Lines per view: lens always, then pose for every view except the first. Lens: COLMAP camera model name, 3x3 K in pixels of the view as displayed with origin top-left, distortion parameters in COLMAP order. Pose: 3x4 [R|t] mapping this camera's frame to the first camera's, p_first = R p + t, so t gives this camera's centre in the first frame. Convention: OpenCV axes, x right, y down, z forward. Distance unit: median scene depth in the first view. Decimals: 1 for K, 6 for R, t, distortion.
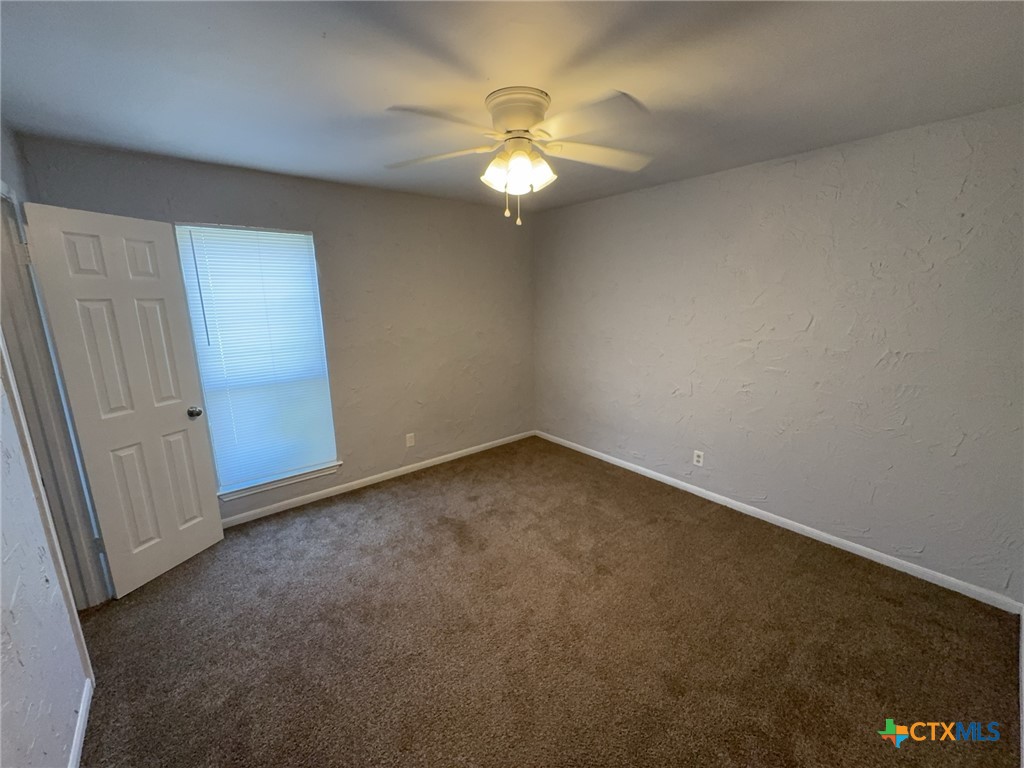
lens RADIAL K [[409.2, 0, 515.4], [0, 409.2, 382.9], [0, 0, 1]] dist [-0.002004, -0.000333]
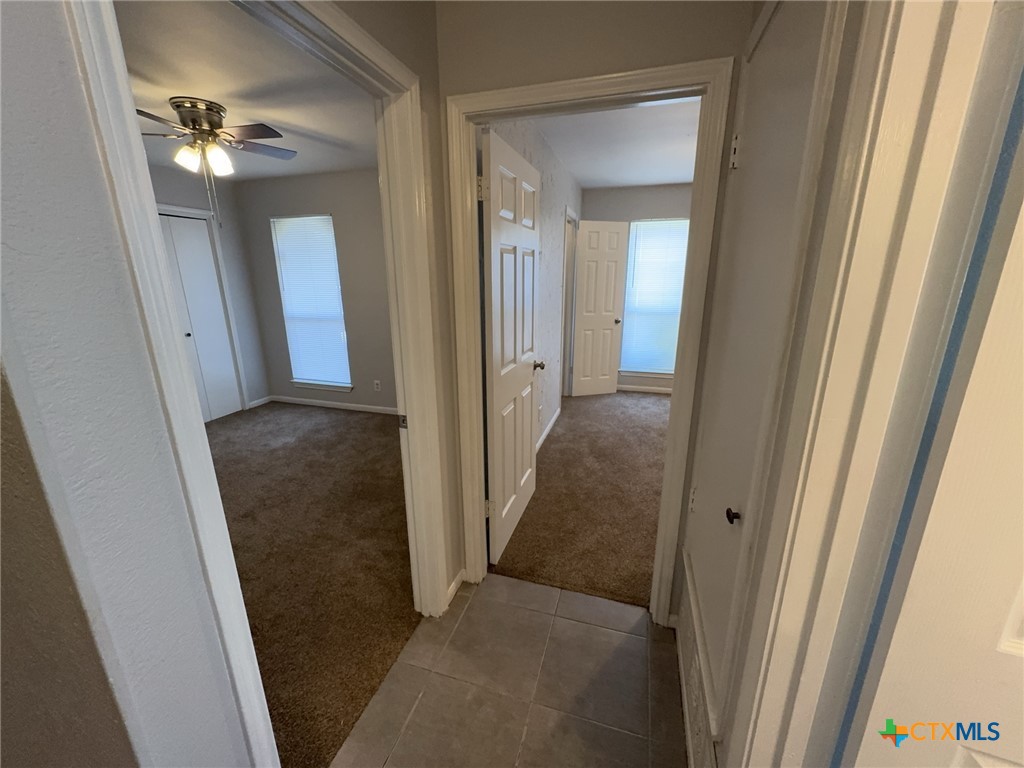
lens RADIAL K [[409.2, 0, 510.1], [0, 409.2, 386.1], [0, 0, 1]] dist [-0.002004, -0.000333]
pose [[0.542373, 0.224109, -0.809695, 0.631136], [-0.176556, 0.972648, 0.150945, 0.185508], [0.821376, 0.061088, 0.567106, -0.546265]]
